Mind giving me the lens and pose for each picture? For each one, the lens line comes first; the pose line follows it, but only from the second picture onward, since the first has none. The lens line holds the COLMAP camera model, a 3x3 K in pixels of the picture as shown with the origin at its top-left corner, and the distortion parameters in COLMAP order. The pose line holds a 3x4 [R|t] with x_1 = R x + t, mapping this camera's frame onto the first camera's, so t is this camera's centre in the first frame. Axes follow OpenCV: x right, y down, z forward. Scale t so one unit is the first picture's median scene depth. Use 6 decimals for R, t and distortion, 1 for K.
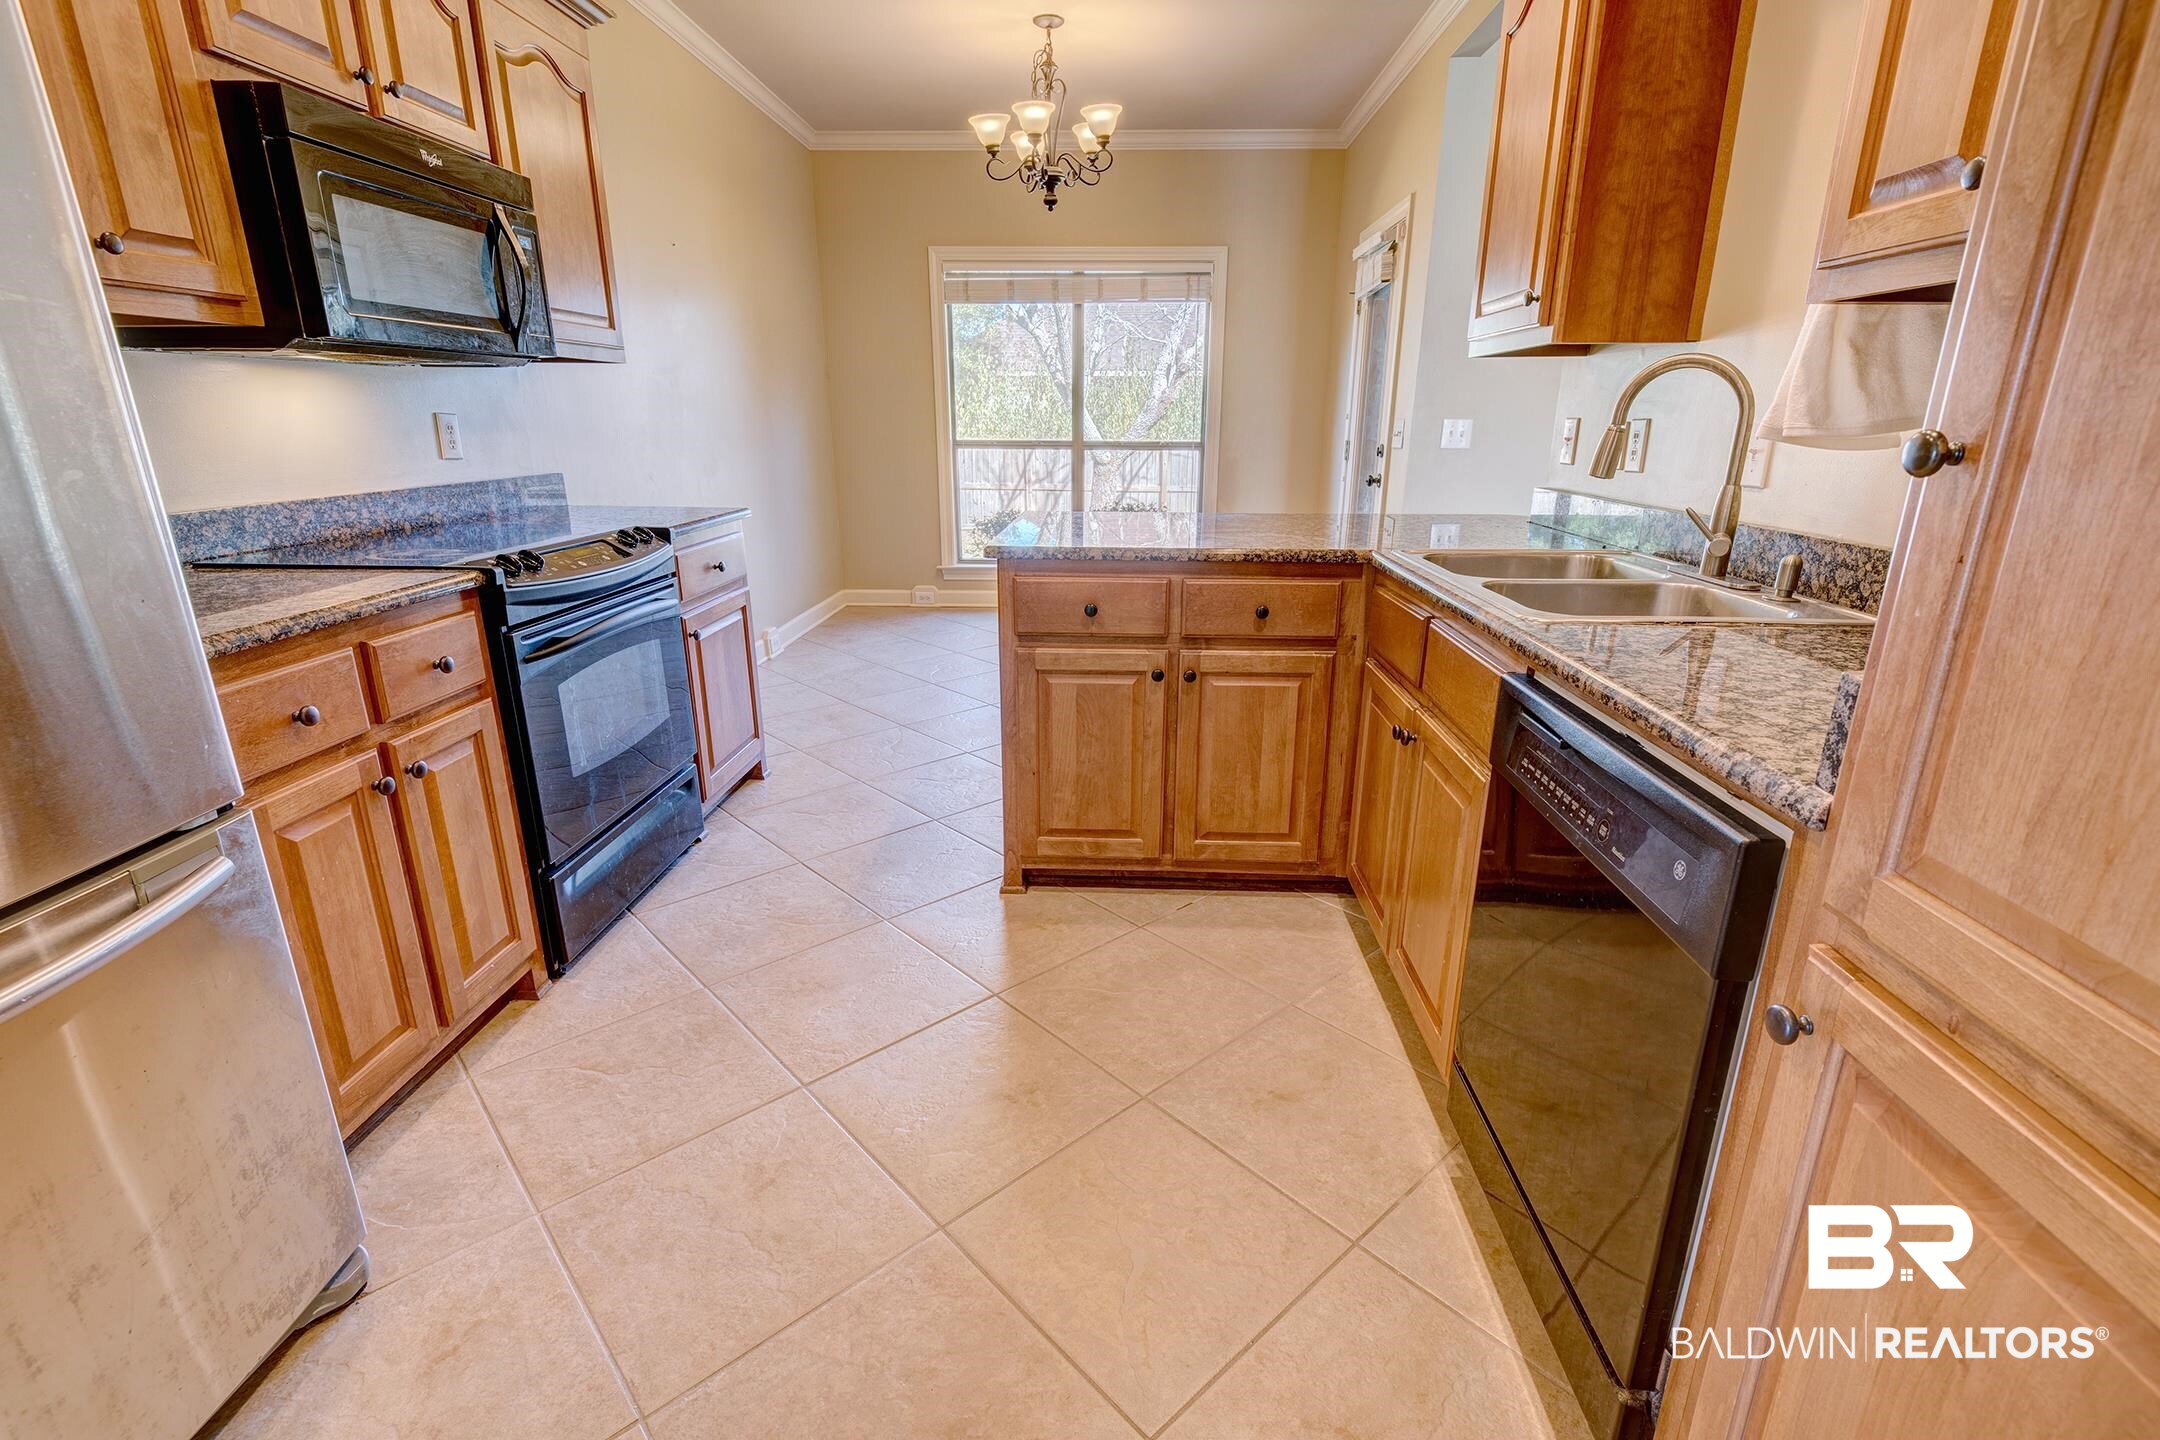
lens RADIAL K [[992.5, 0, 1049.9], [0, 992.5, 726.1], [0, 0, 1]] dist [0.020331, -0.011692]
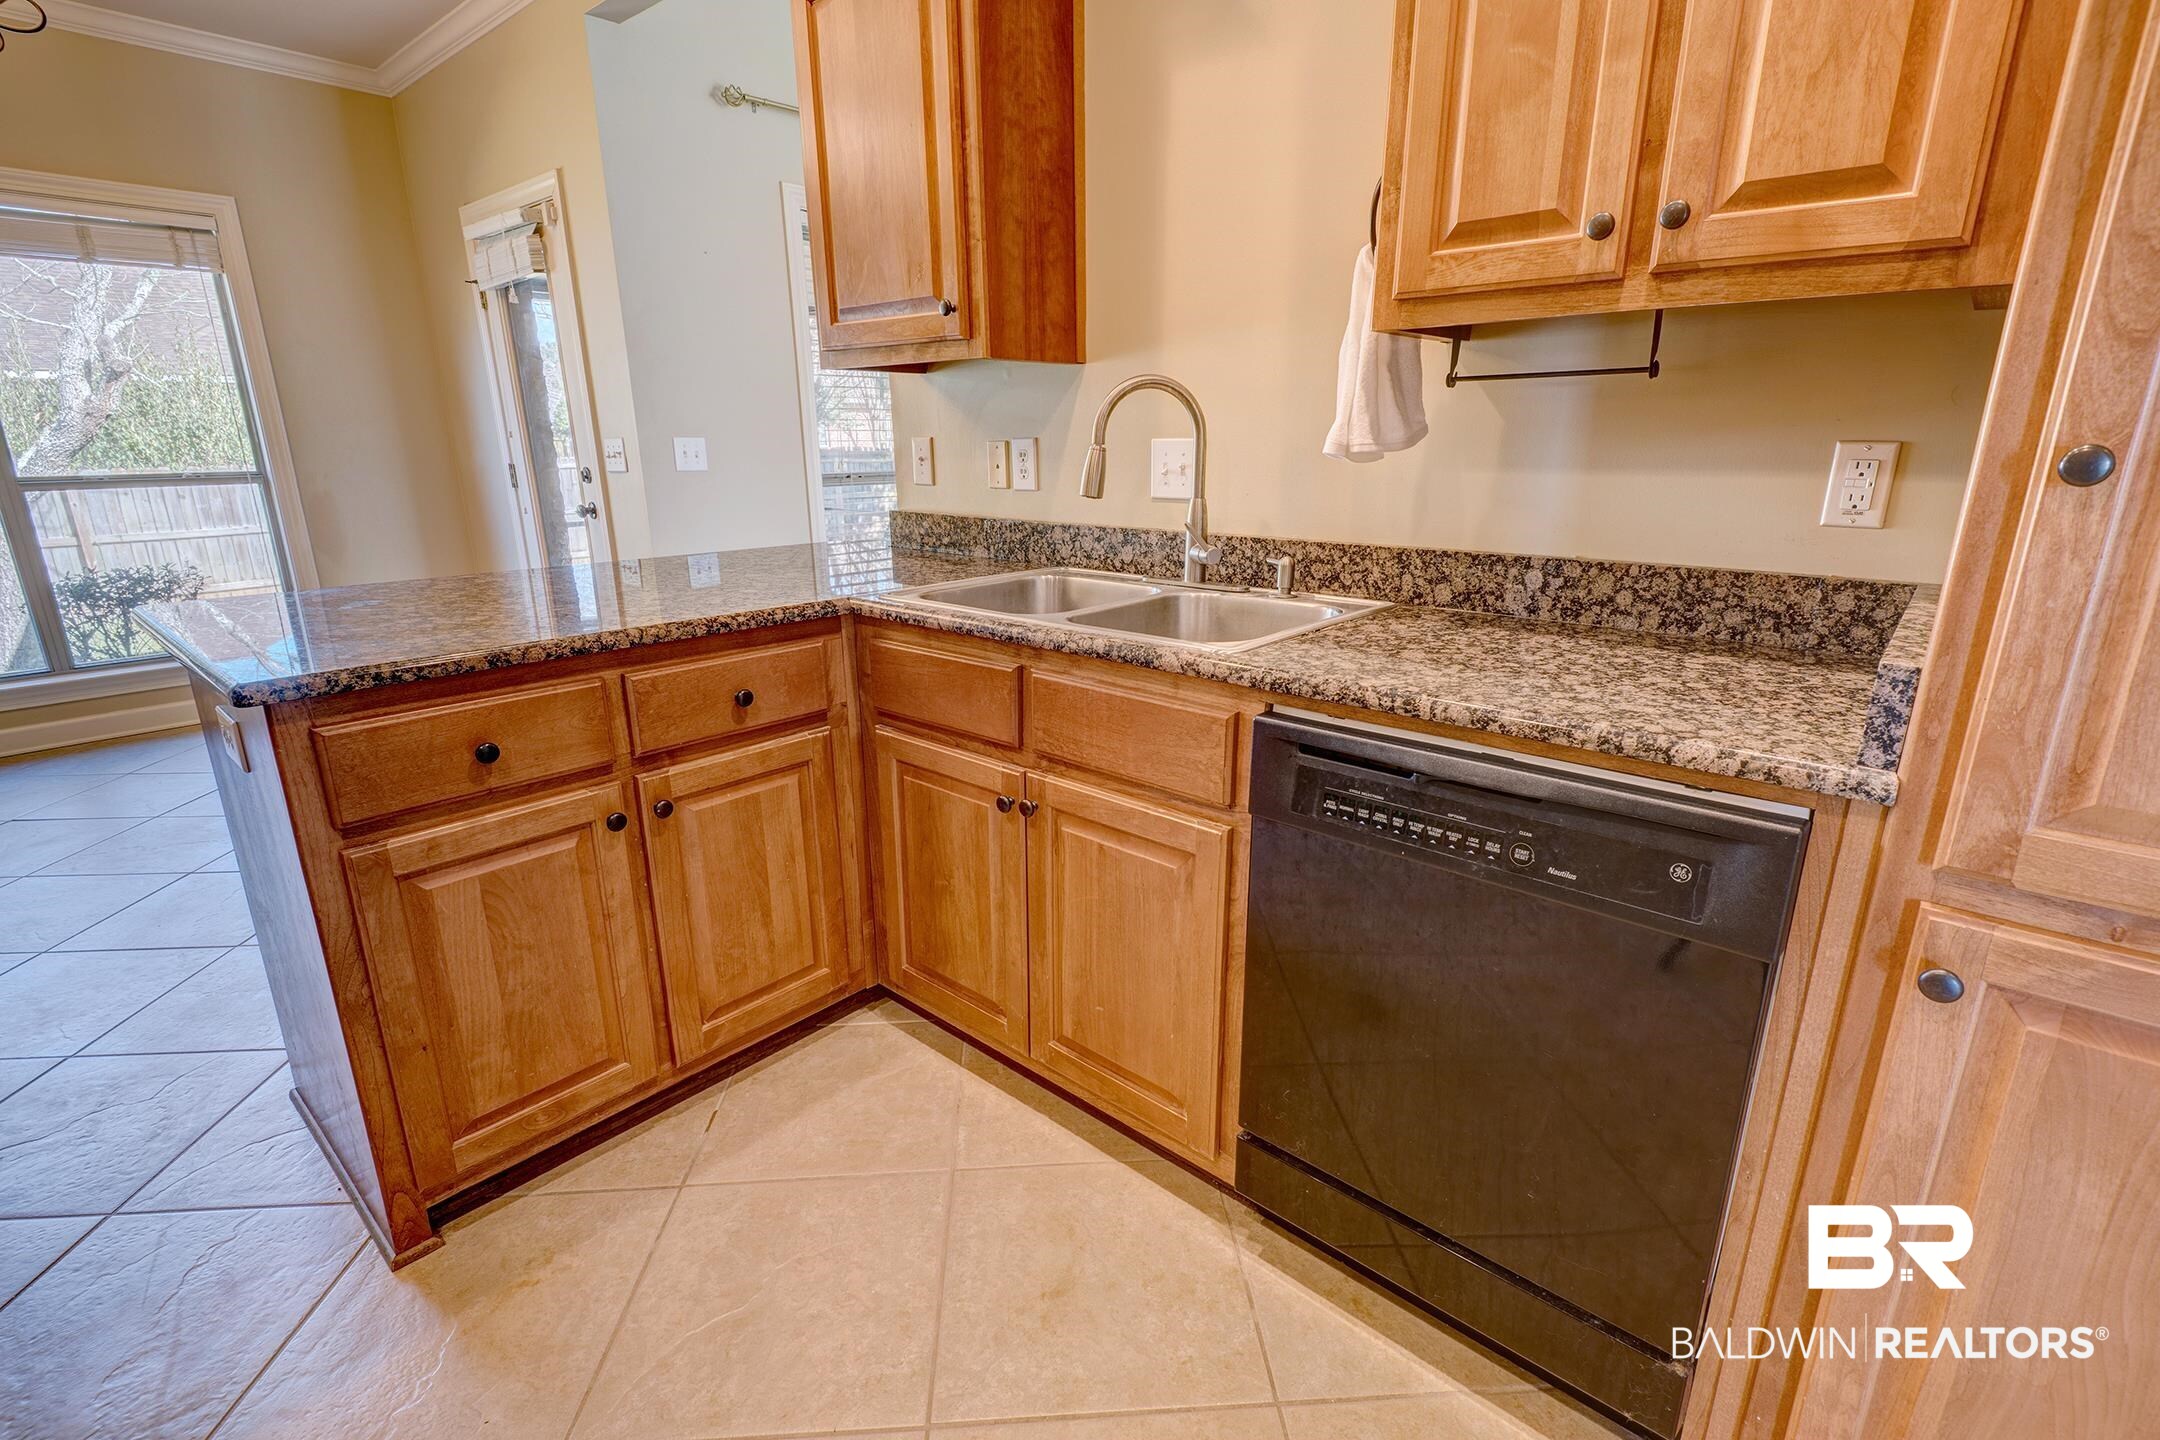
lens RADIAL K [[992.5, 0, 1090.5], [0, 992.5, 725.4], [0, 0, 1]] dist [0.020331, -0.011692]
pose [[0.600278, -0.229118, 0.766271, -0.296078], [0.242806, 0.965076, 0.098353, -0.153617], [-0.762044, 0.127016, 0.634945, 0.489738]]
